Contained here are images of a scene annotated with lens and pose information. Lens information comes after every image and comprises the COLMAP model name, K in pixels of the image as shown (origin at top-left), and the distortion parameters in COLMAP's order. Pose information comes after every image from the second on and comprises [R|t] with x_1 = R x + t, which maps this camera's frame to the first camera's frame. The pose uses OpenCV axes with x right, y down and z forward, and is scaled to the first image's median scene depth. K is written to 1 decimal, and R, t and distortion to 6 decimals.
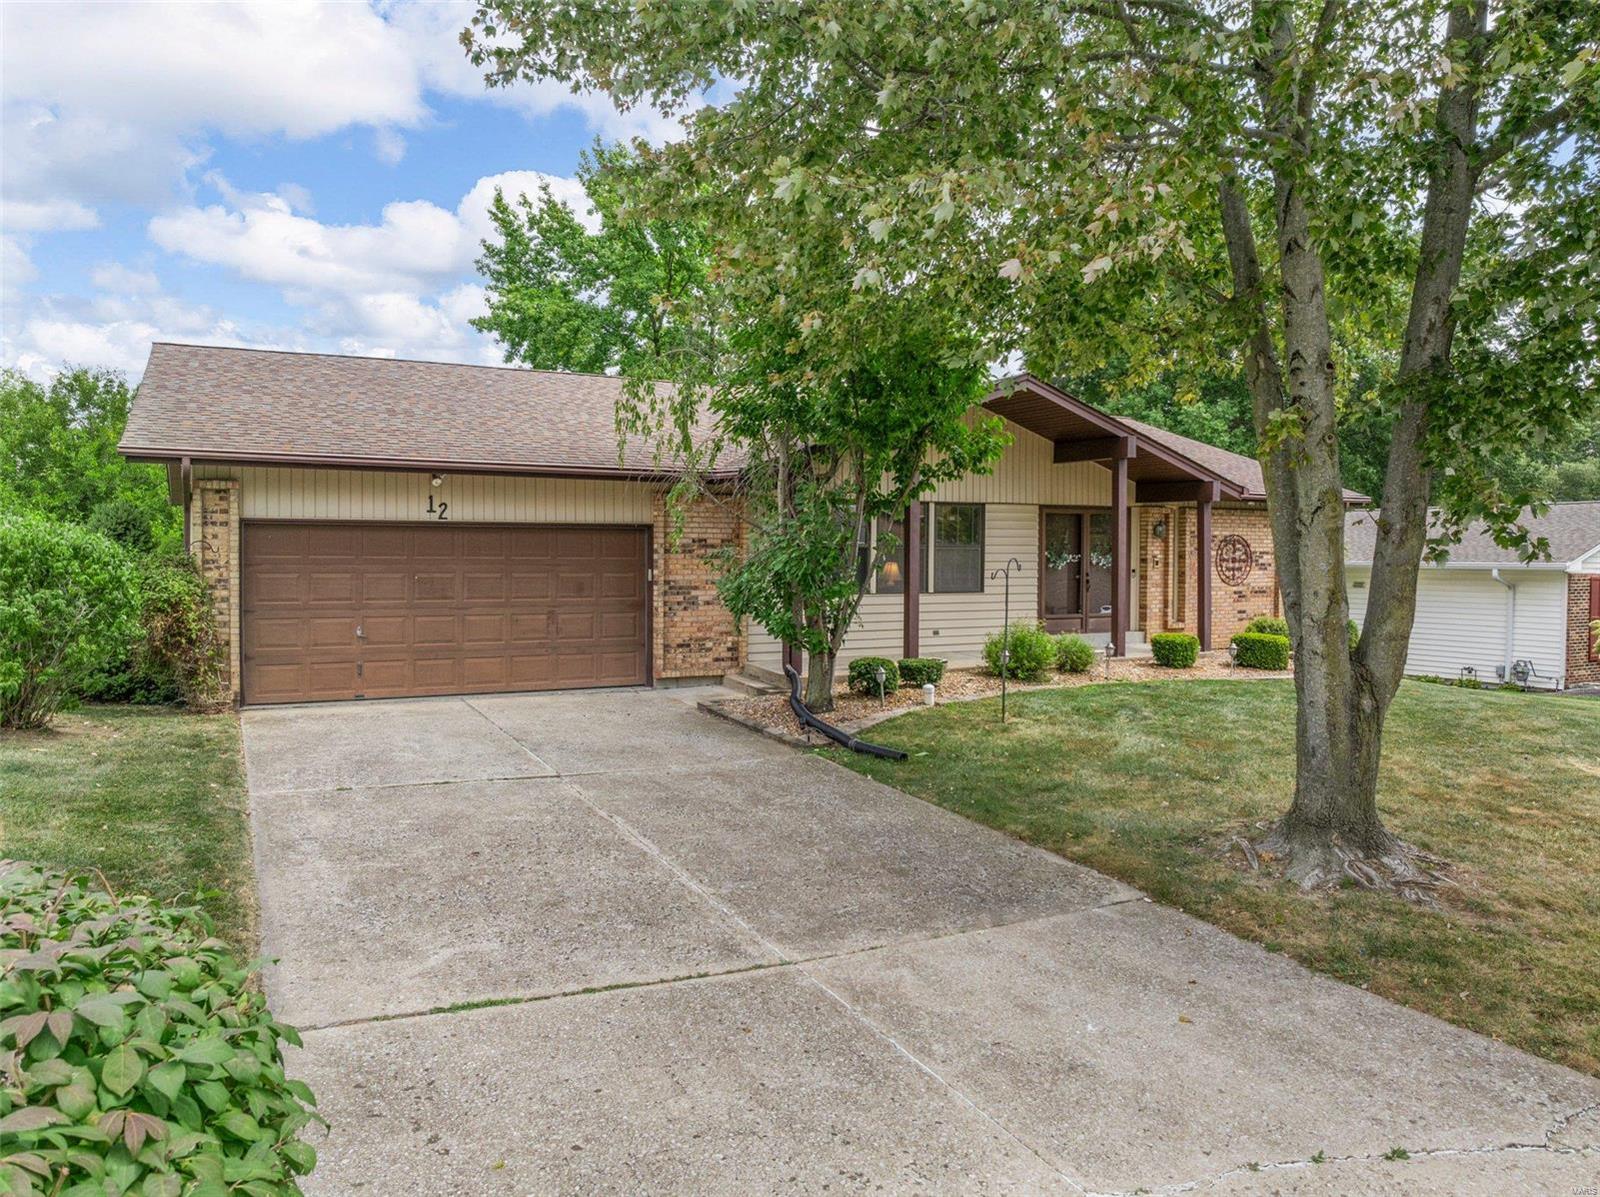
lens RADIAL K [[1114.9, 0, 800.0], [0, 1114.9, 598.5], [0, 0, 1]] dist [-0.005364, -0.001270]
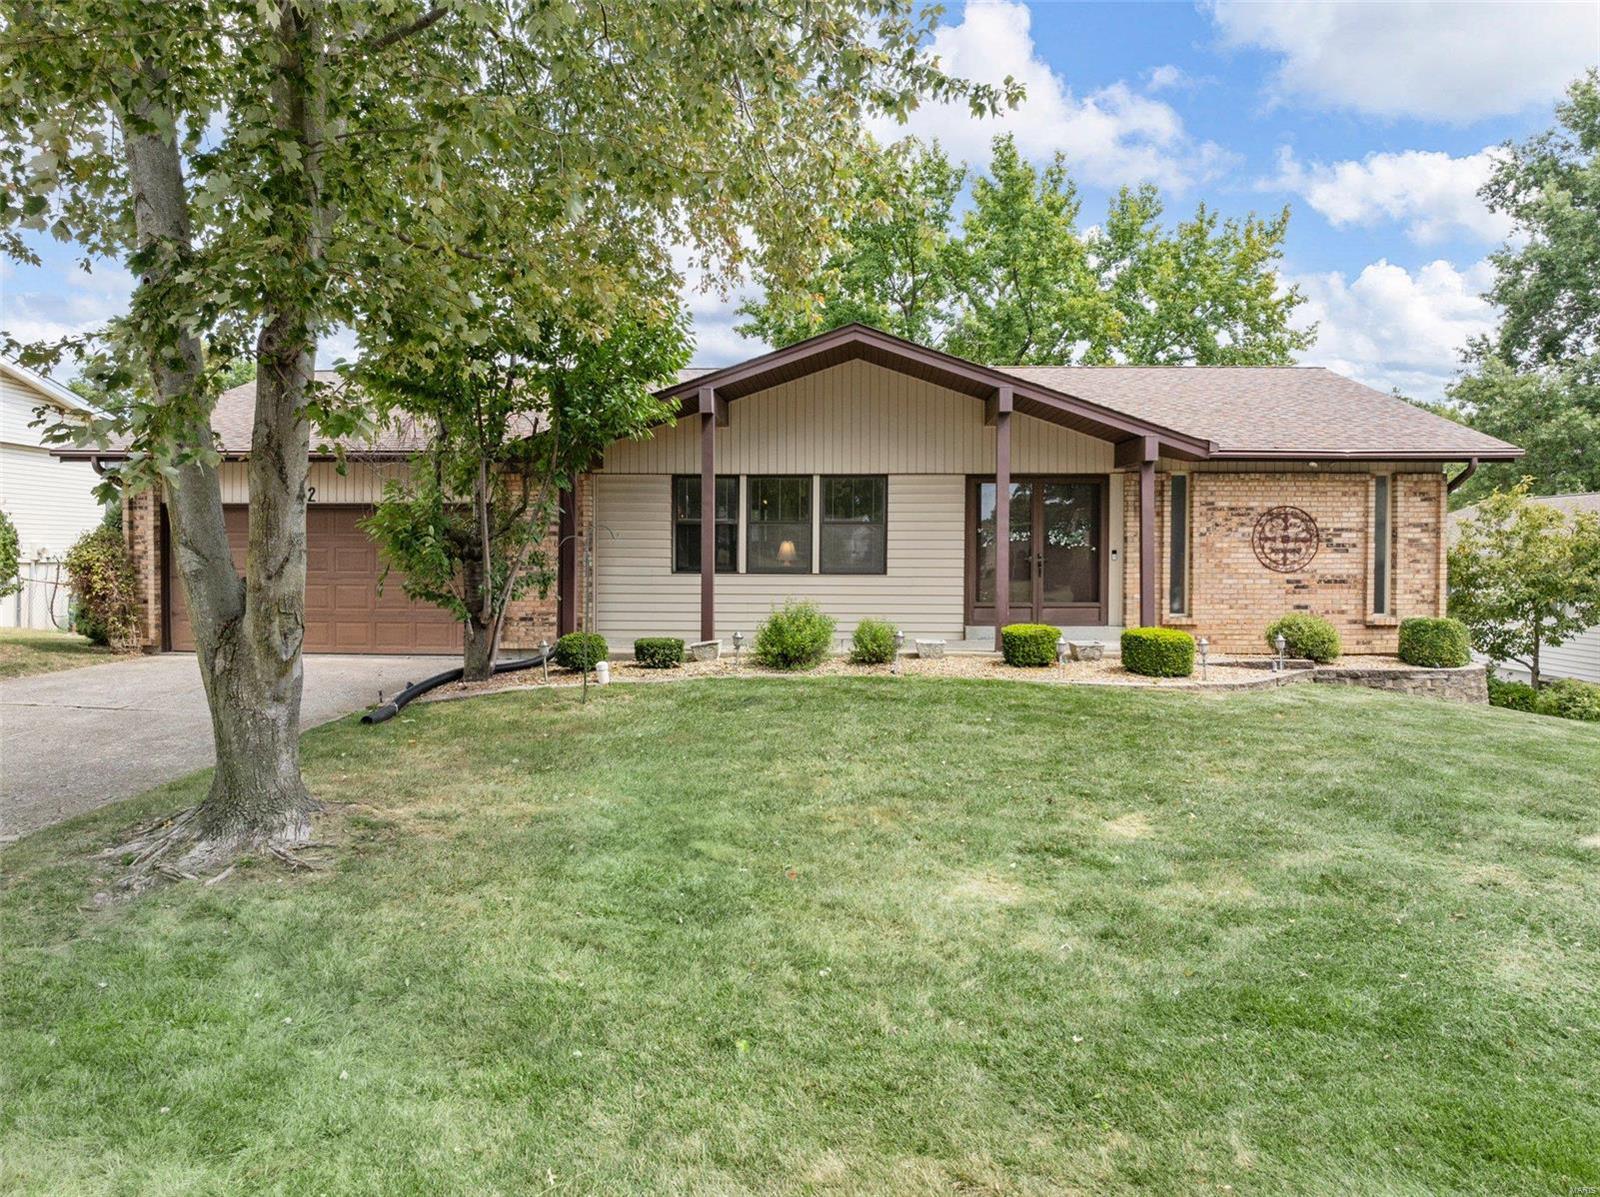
lens RADIAL K [[1120.3, 0, 800.8], [0, 1120.3, 560.4], [0, 0, 1]] dist [-0.037436, -0.004594]
pose [[0.859501, 0.008839, -0.511058, 0.551945], [-0.019998, 0.999666, -0.016344, -0.000797], [0.510743, 0.024268, 0.859391, 0.193113]]
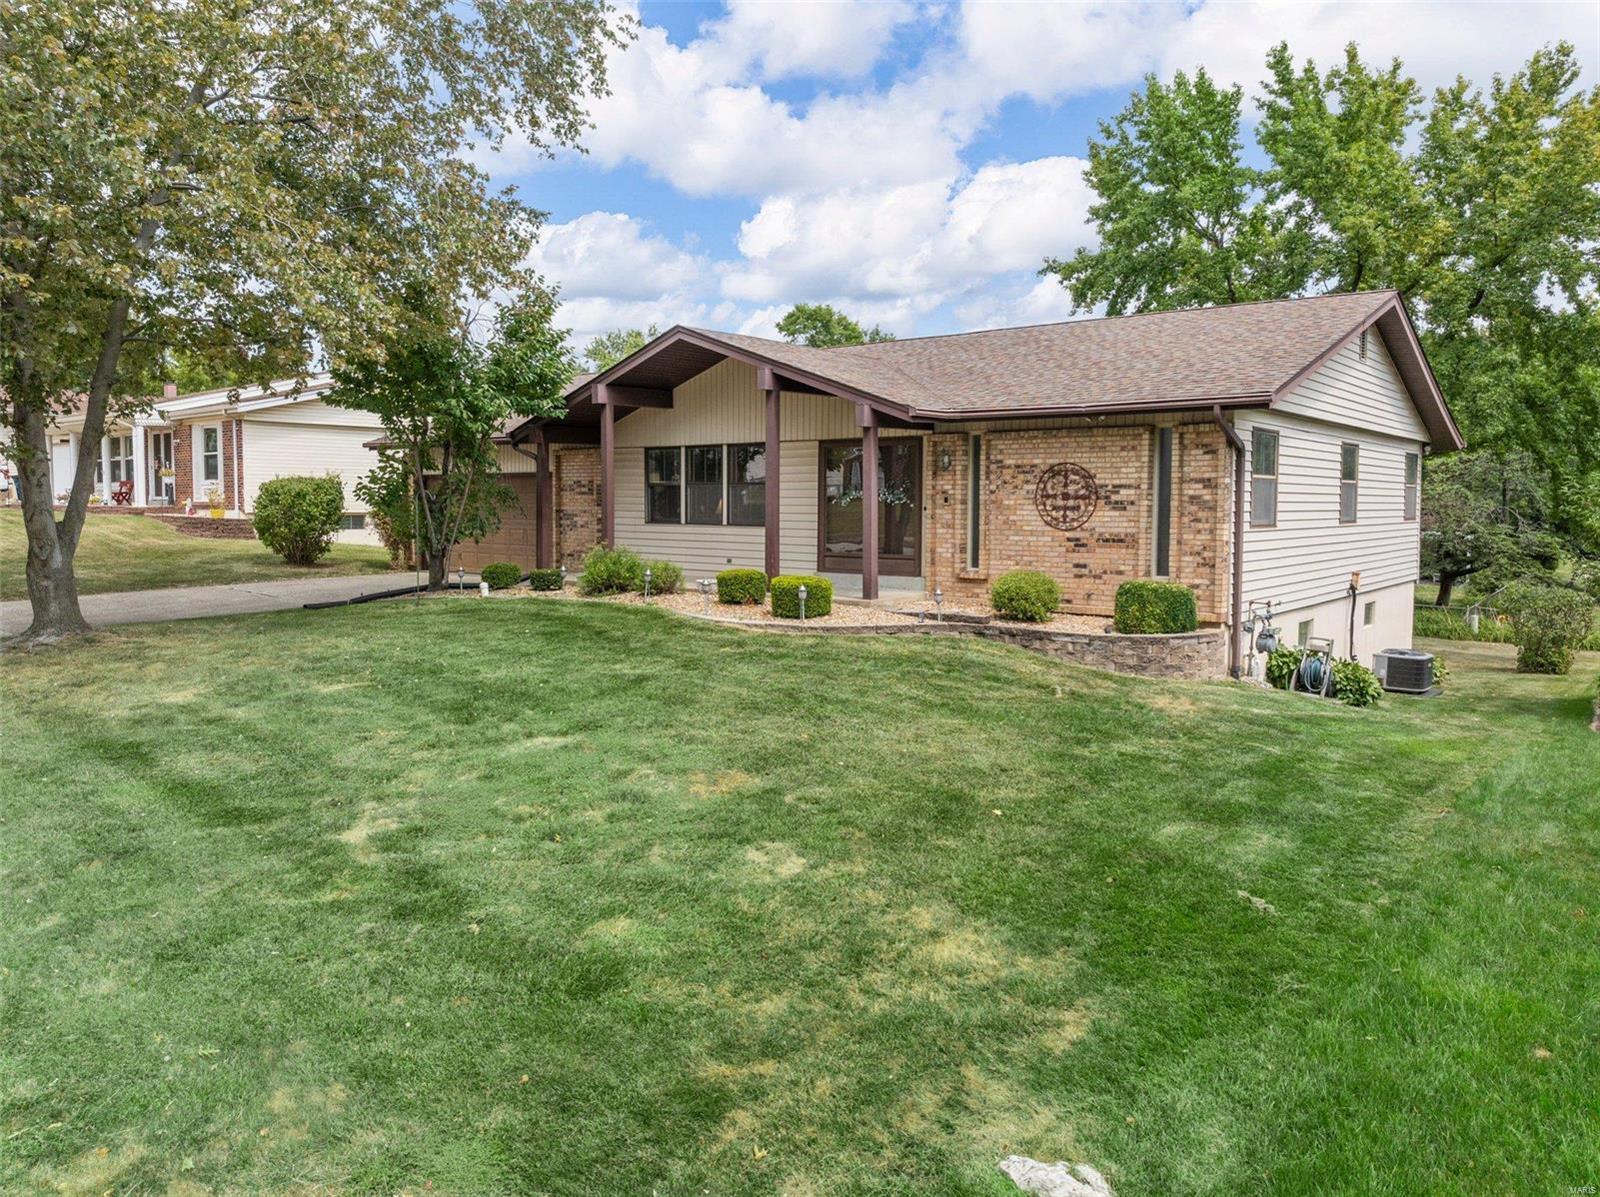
lens RADIAL K [[1120.3, 0, 800.8], [0, 1120.3, 560.4], [0, 0, 1]] dist [-0.037436, -0.004594]
pose [[0.379676, 0.054171, -0.923532, 1.141706], [-0.030976, 0.998469, 0.045831, -0.022694], [0.924601, 0.011206, 0.380772, 0.611043]]
